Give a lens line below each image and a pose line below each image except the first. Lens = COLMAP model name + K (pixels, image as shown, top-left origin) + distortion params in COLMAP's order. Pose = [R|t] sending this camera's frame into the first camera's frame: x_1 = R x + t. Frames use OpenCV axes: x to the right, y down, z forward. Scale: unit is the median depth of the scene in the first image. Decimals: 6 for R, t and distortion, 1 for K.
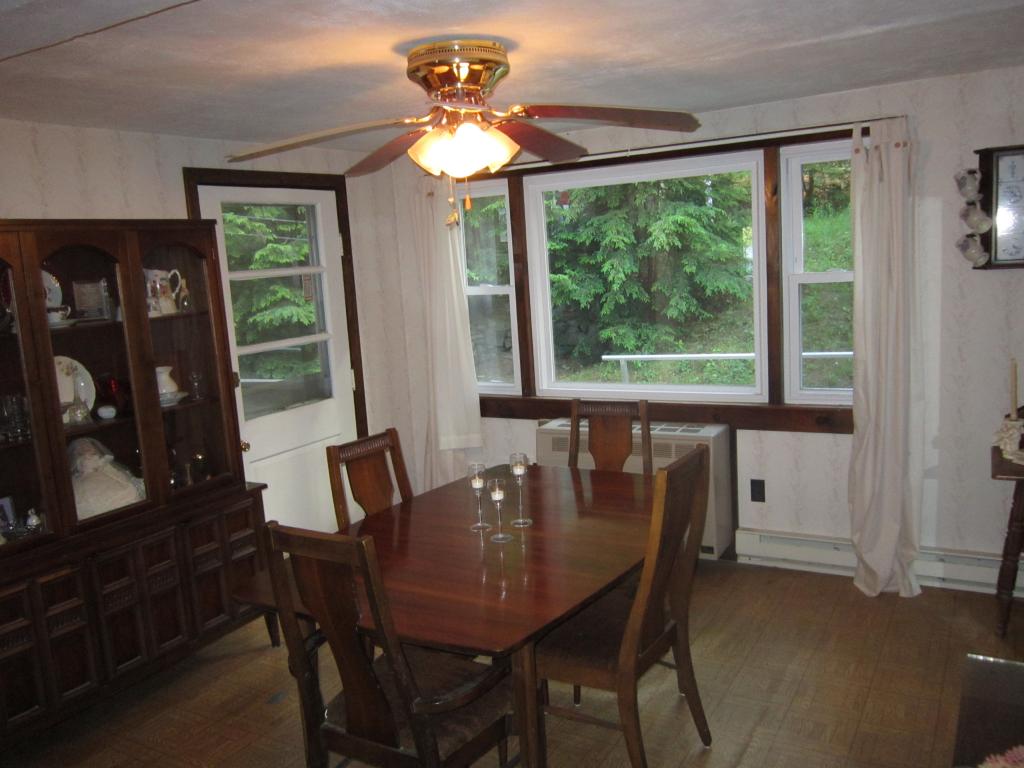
lens RADIAL K [[831.5, 0, 512.0], [0, 831.5, 384.0], [0, 0, 1]] dist [-0.043636, 0.001649]
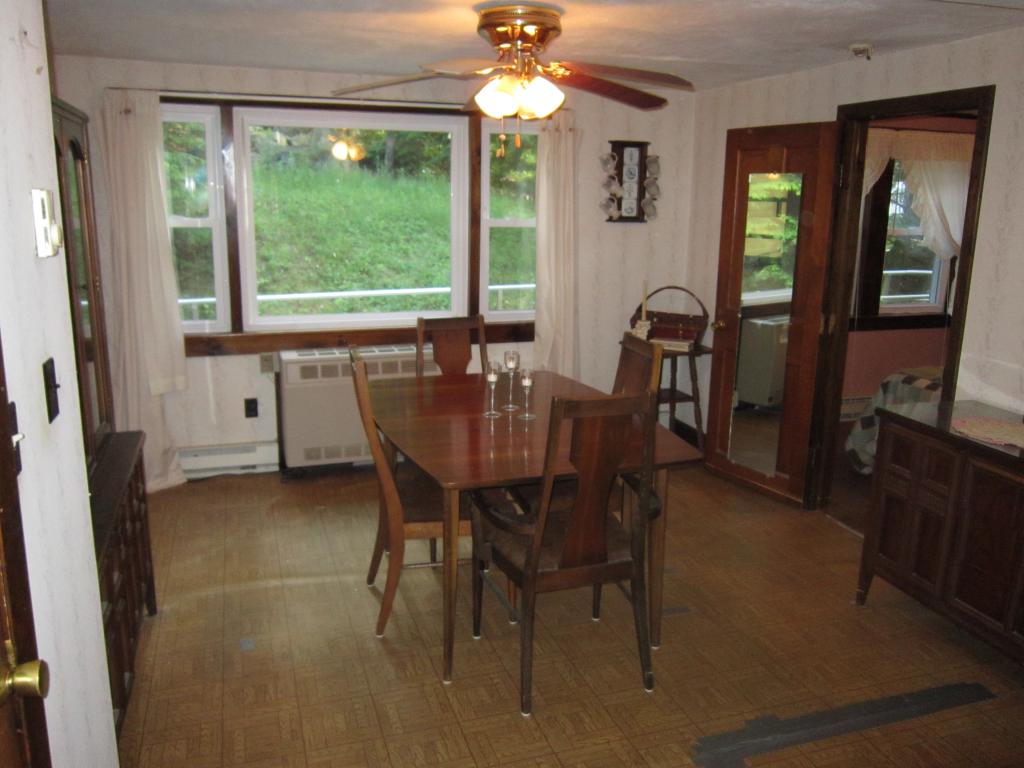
lens RADIAL K [[831.5, 0, 512.0], [0, 831.5, 384.0], [0, 0, 1]] dist [-0.043636, 0.001649]
pose [[0.652767, -0.087053, 0.752540, -0.650589], [0.060639, 0.996192, 0.062639, 0.043069], [-0.755128, 0.004744, 0.655561, 0.140670]]
